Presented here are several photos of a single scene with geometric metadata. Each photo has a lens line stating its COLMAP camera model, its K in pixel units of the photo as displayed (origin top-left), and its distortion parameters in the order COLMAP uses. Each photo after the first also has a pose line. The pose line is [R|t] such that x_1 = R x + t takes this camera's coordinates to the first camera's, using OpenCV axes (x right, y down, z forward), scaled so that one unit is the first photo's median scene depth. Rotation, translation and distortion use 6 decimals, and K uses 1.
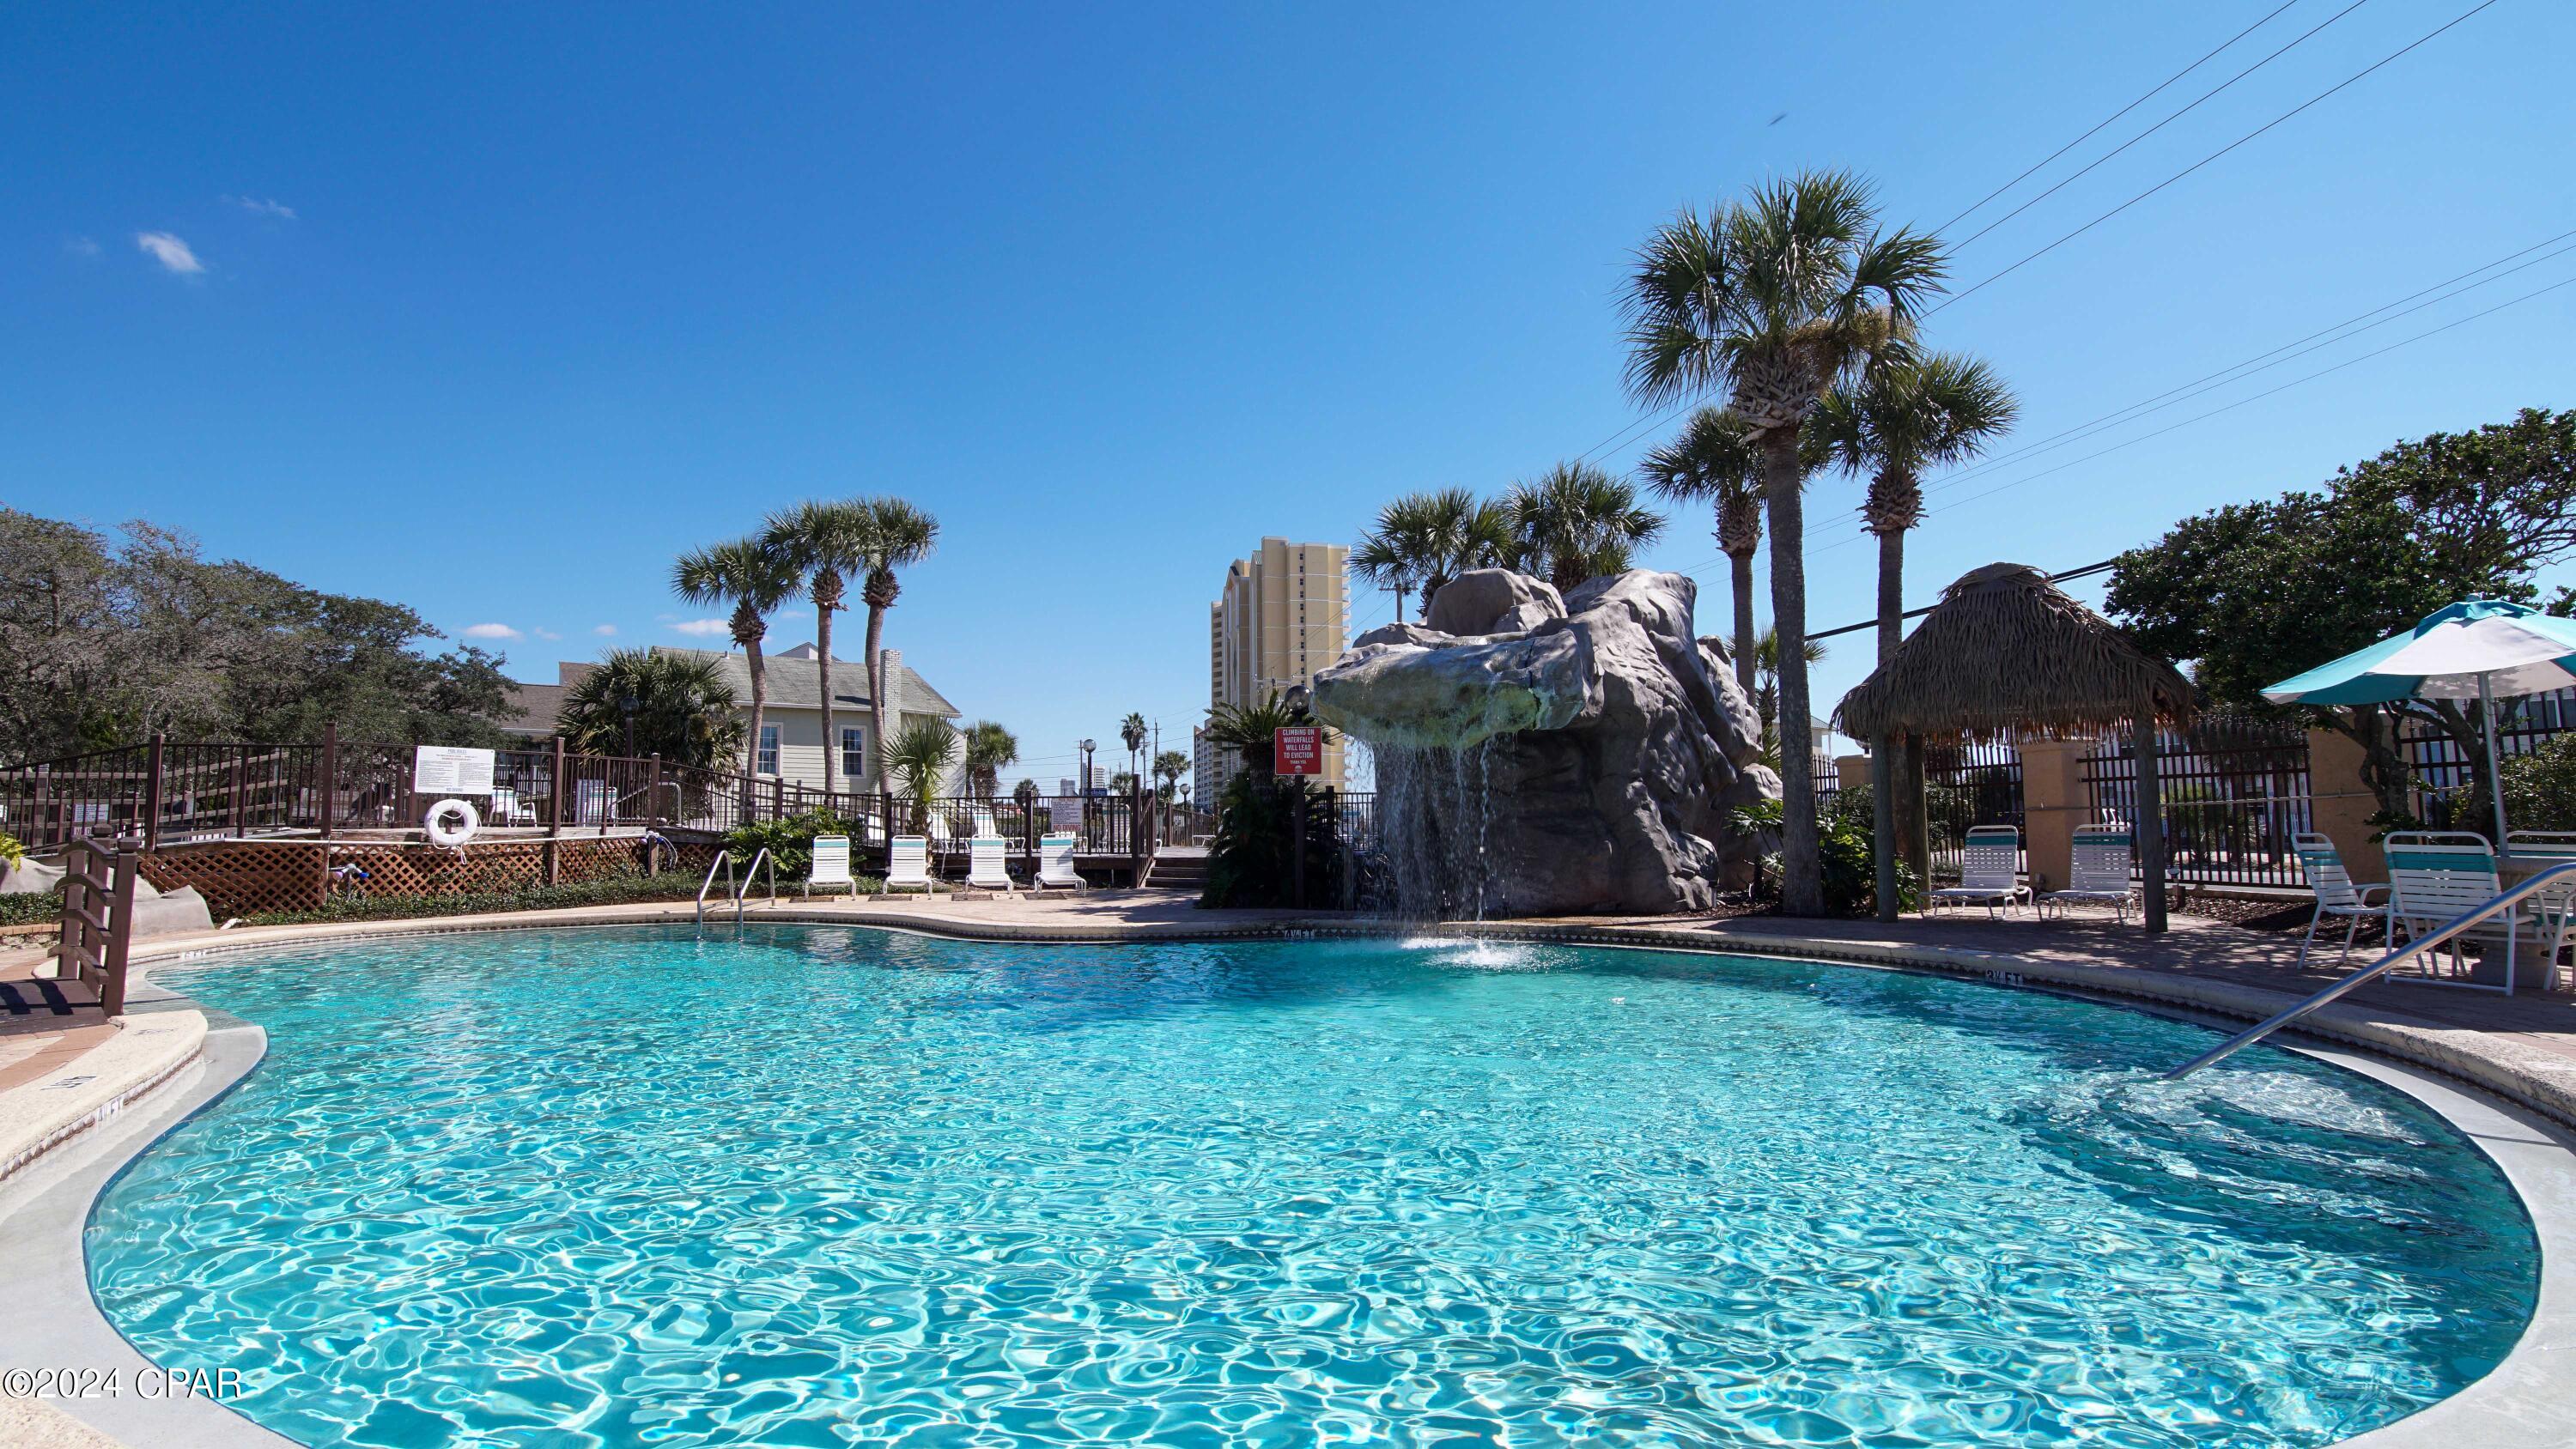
lens RADIAL K [[1158.1, 0, 1266.0], [0, 1158.1, 728.7], [0, 0, 1]] dist [-0.023854, 0.000393]
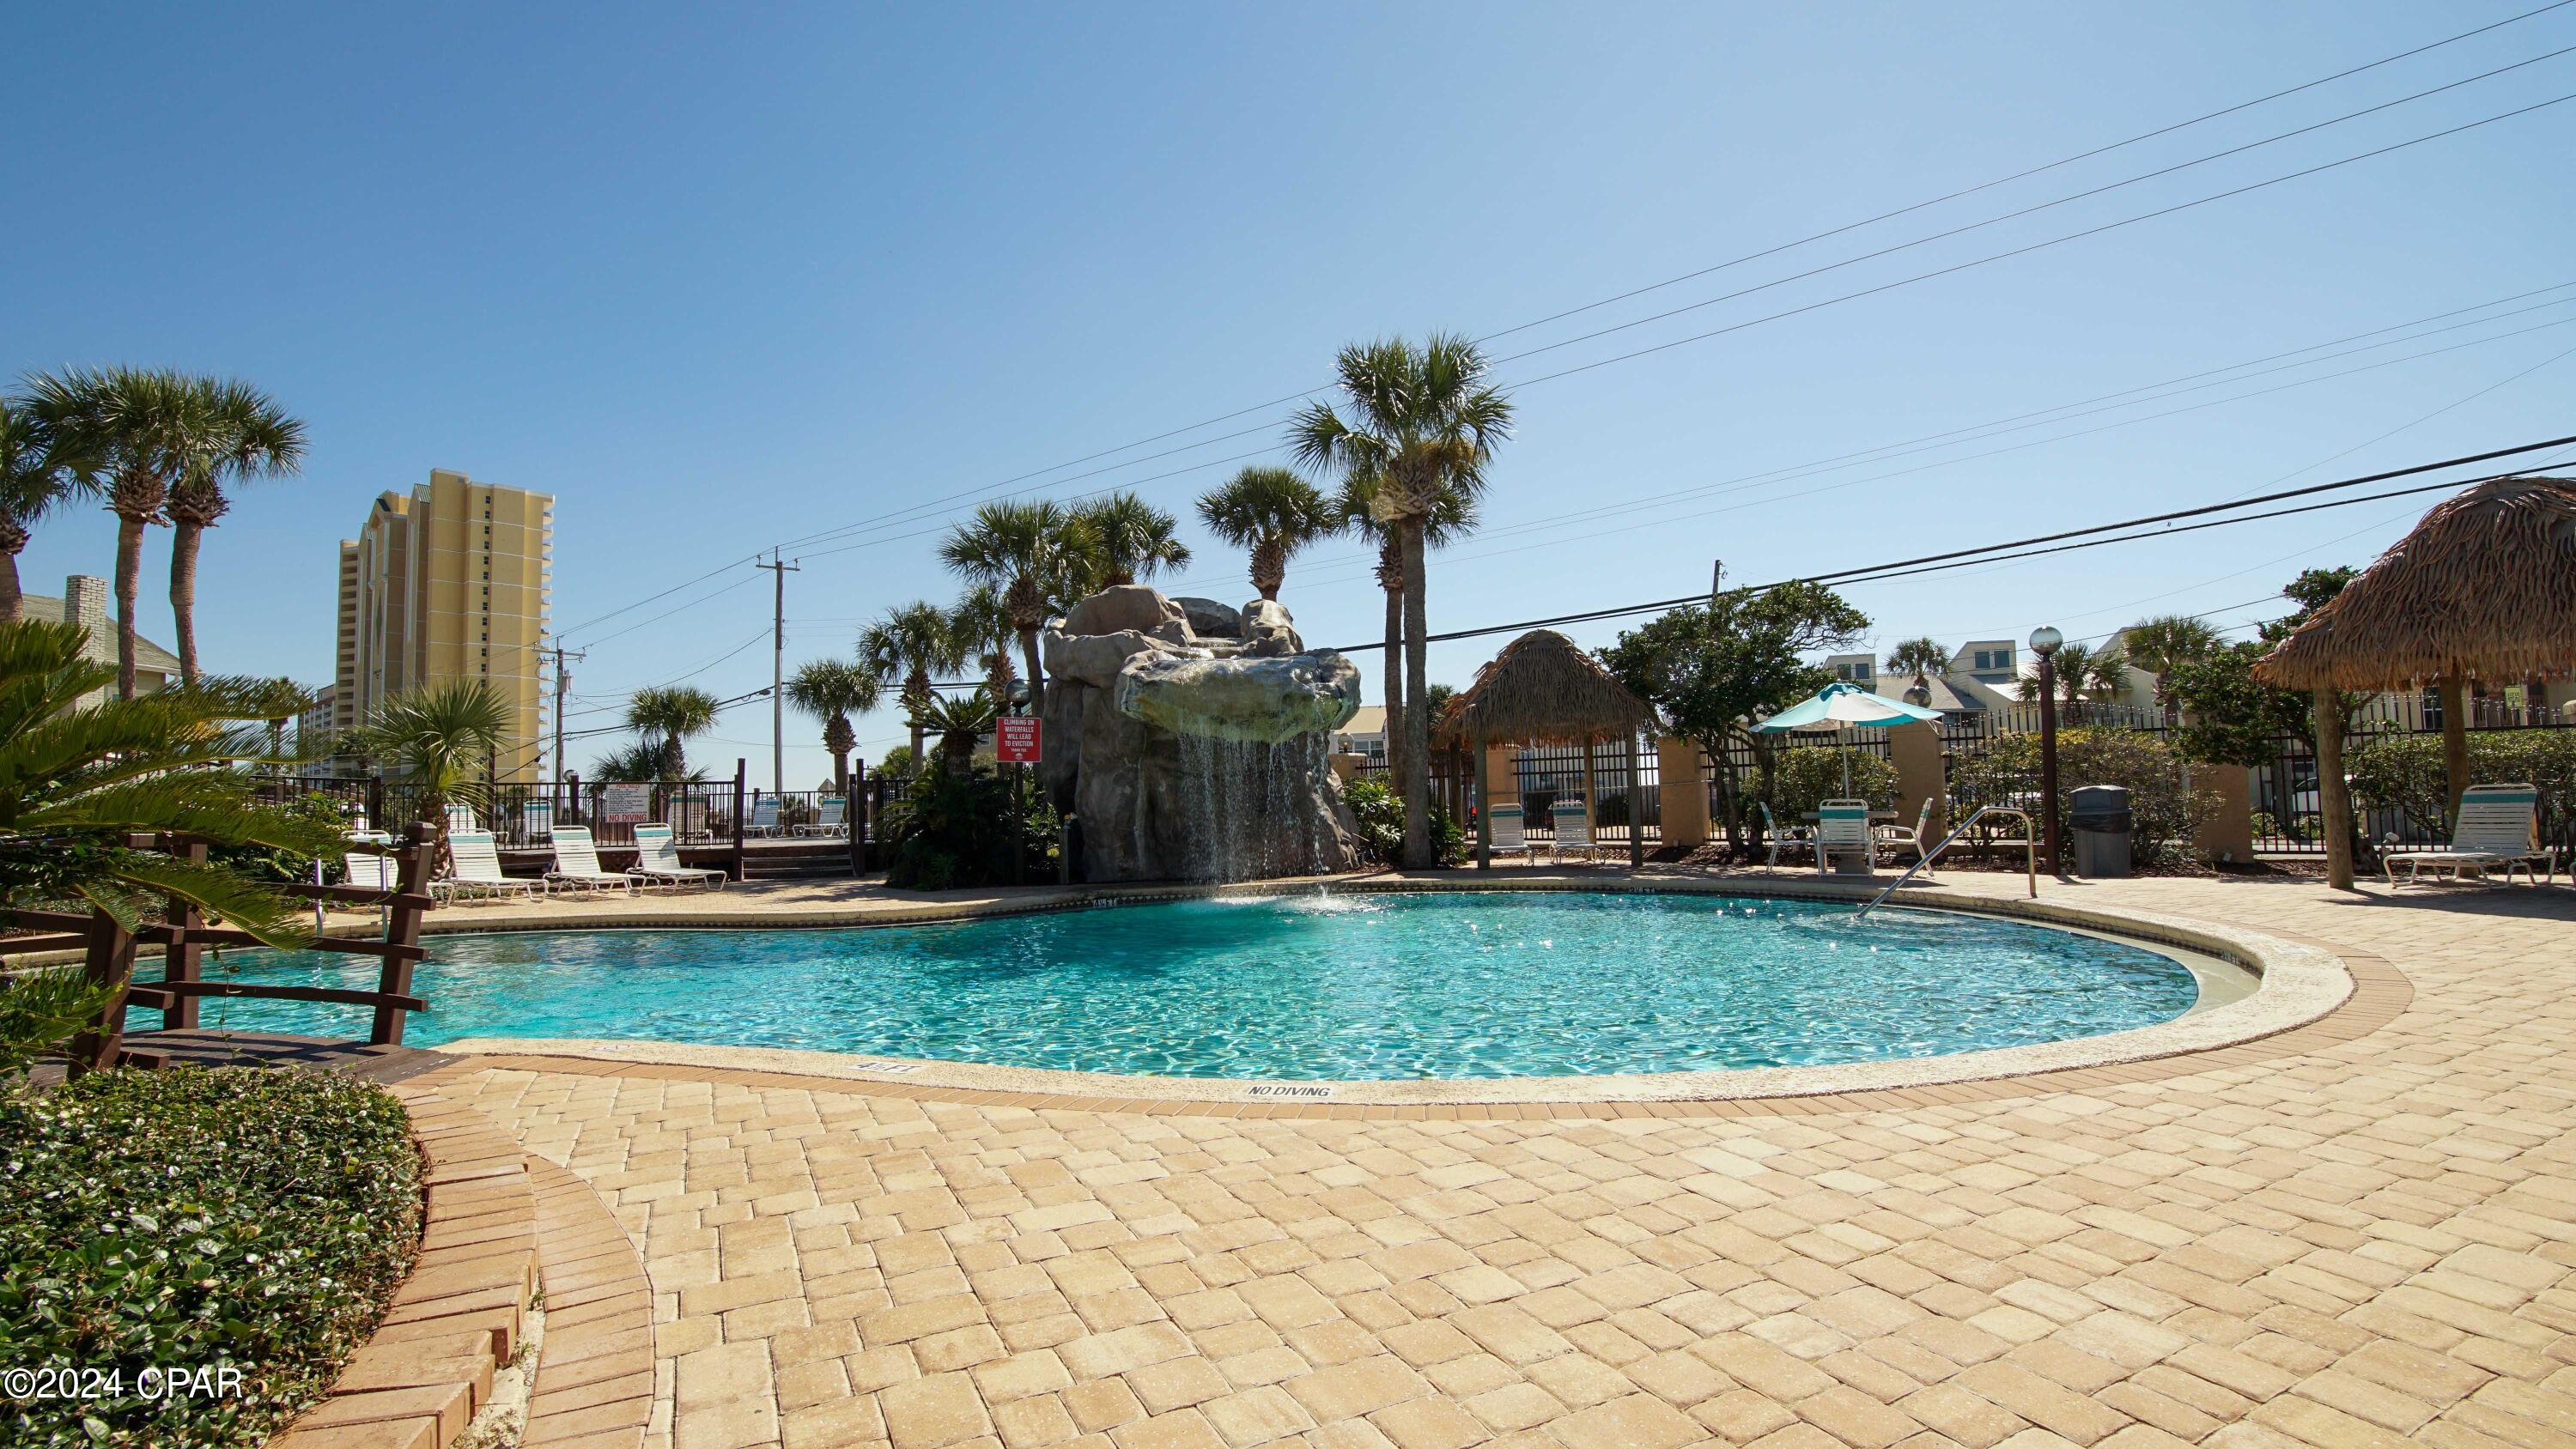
lens RADIAL K [[1158.1, 0, 1266.0], [0, 1158.1, 728.7], [0, 0, 1]] dist [-0.023854, 0.000393]
pose [[0.790776, 0.032380, 0.611249, -0.136904], [-0.036601, 0.999314, -0.005586, 0.002061], [-0.611011, -0.017955, 0.791419, 0.003738]]
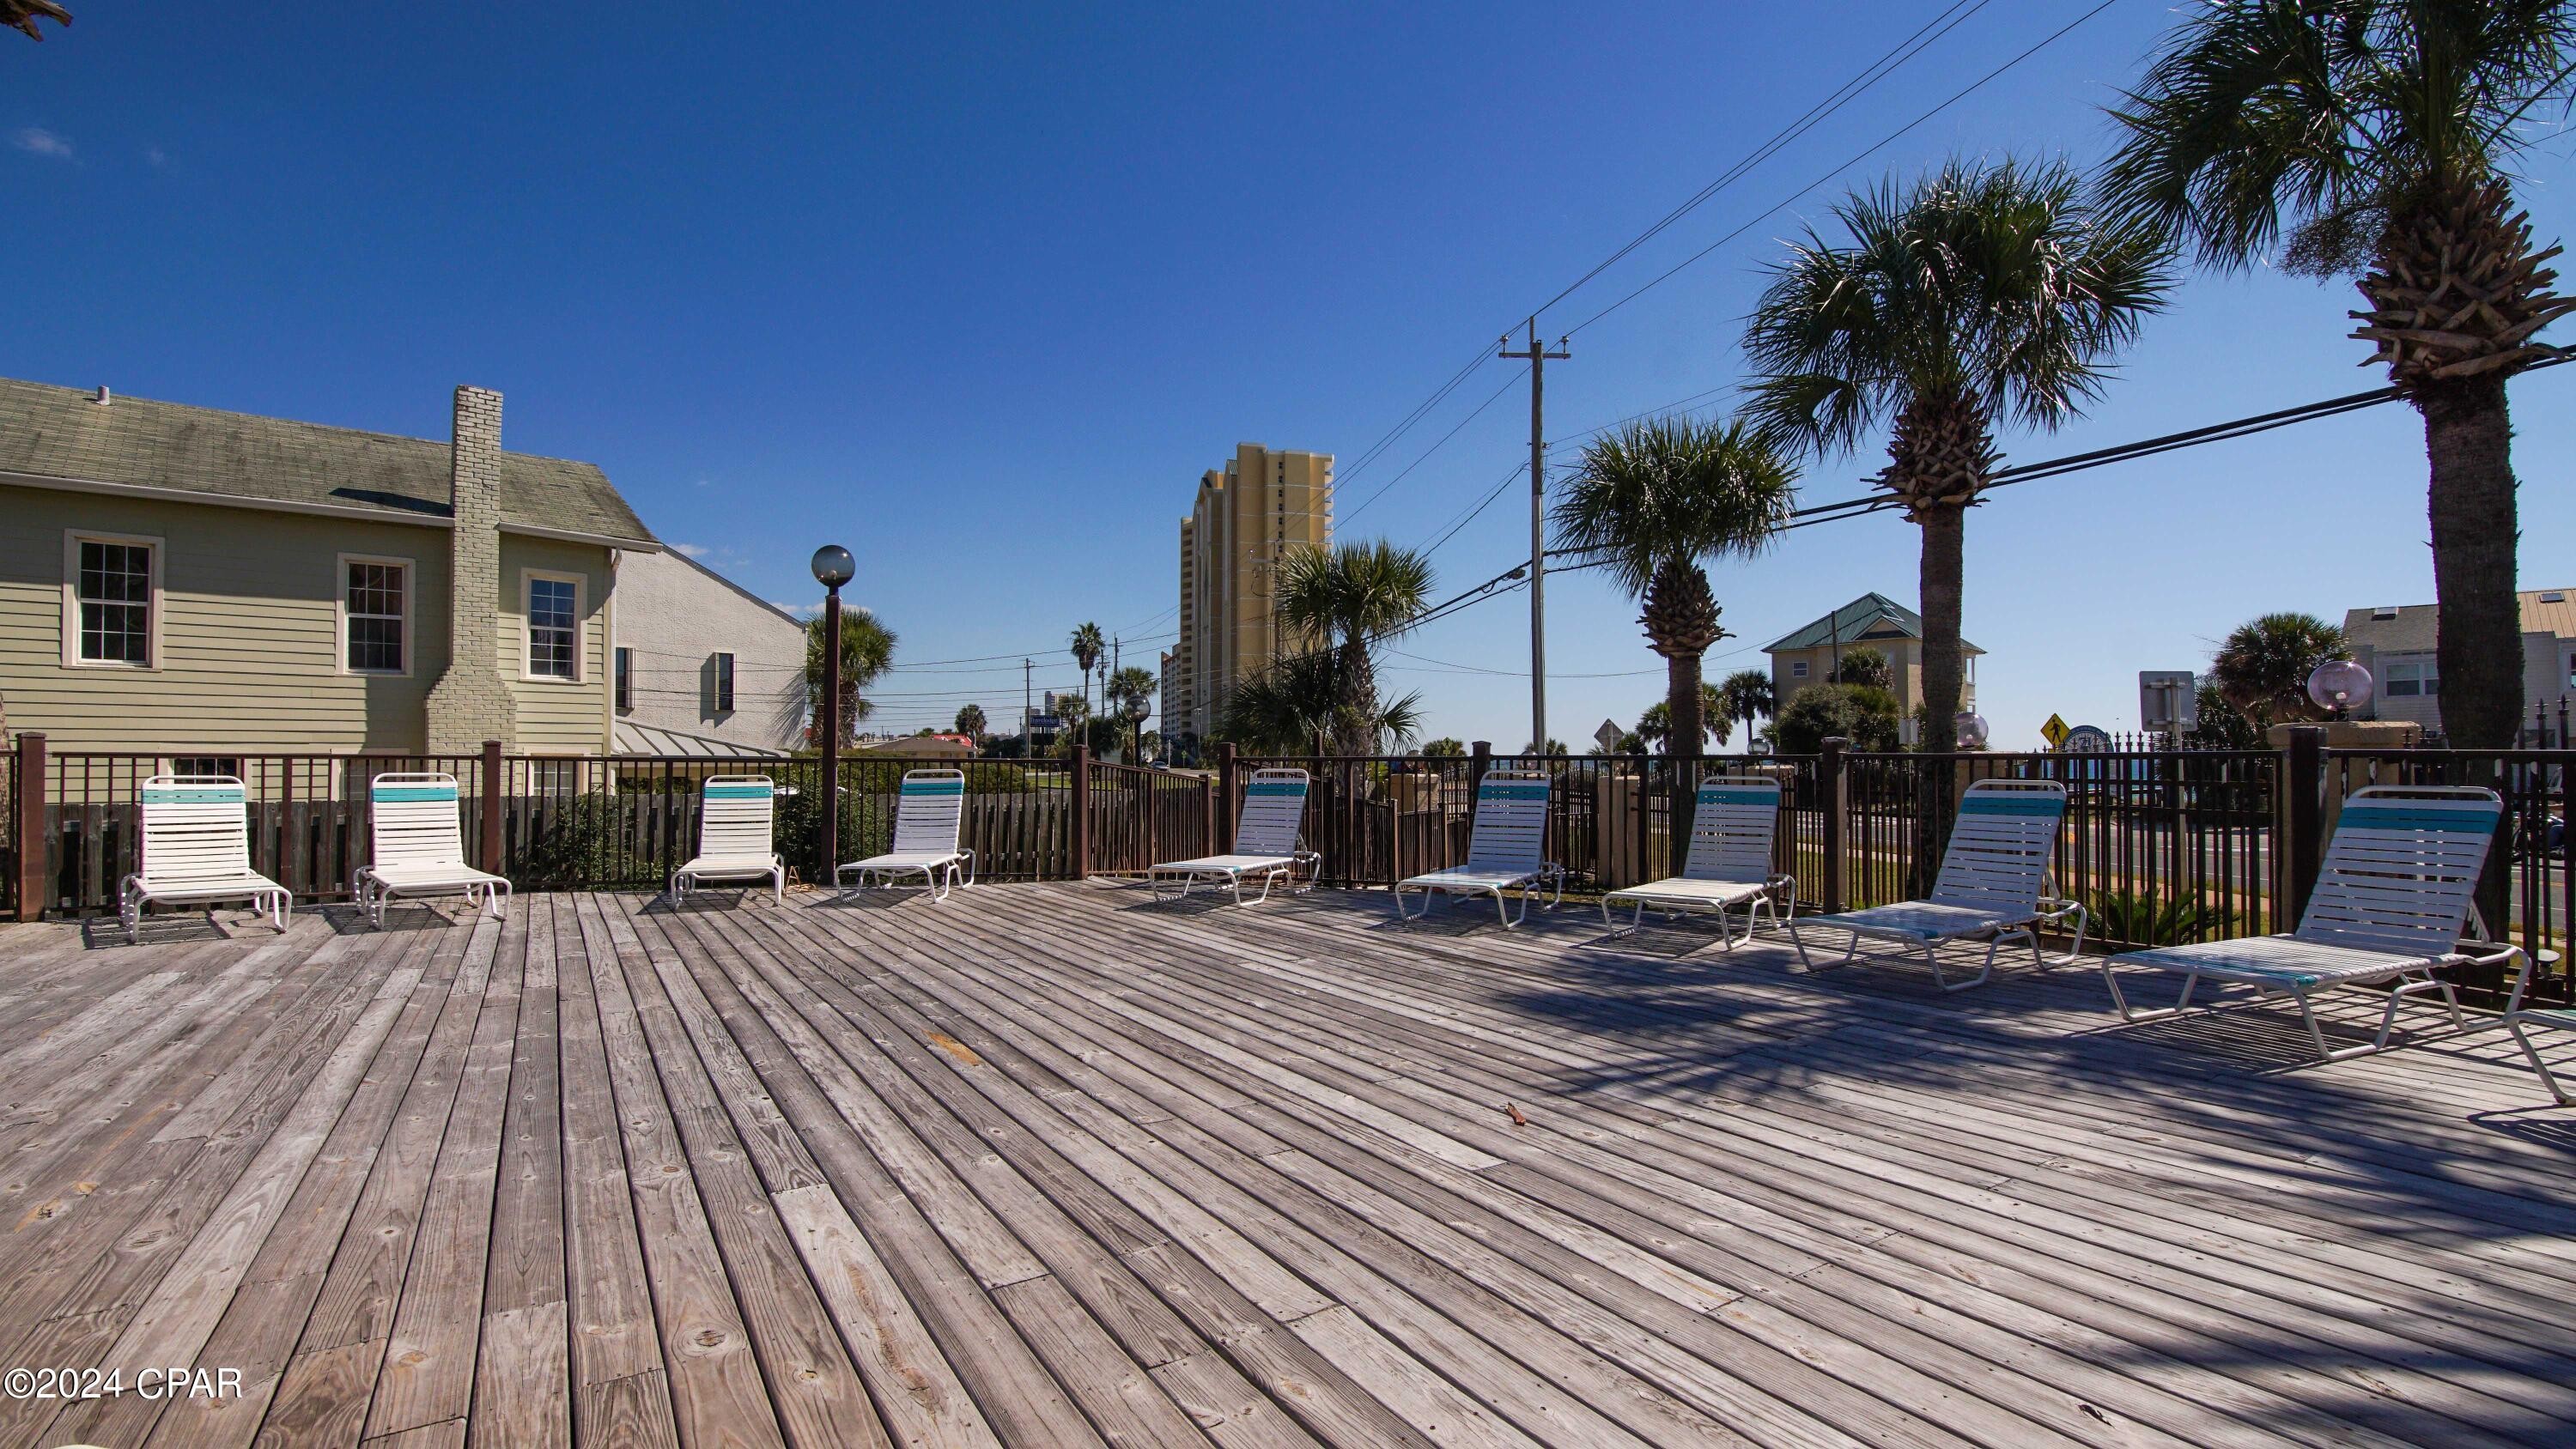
lens RADIAL K [[1158.1, 0, 1266.0], [0, 1158.1, 728.7], [0, 0, 1]] dist [-0.023854, 0.000393]
pose [[0.999536, 0.010535, 0.028592, -0.026705], [-0.012221, 0.998156, 0.059454, 0.024964], [-0.027913, -0.059776, 0.997821, 0.423020]]
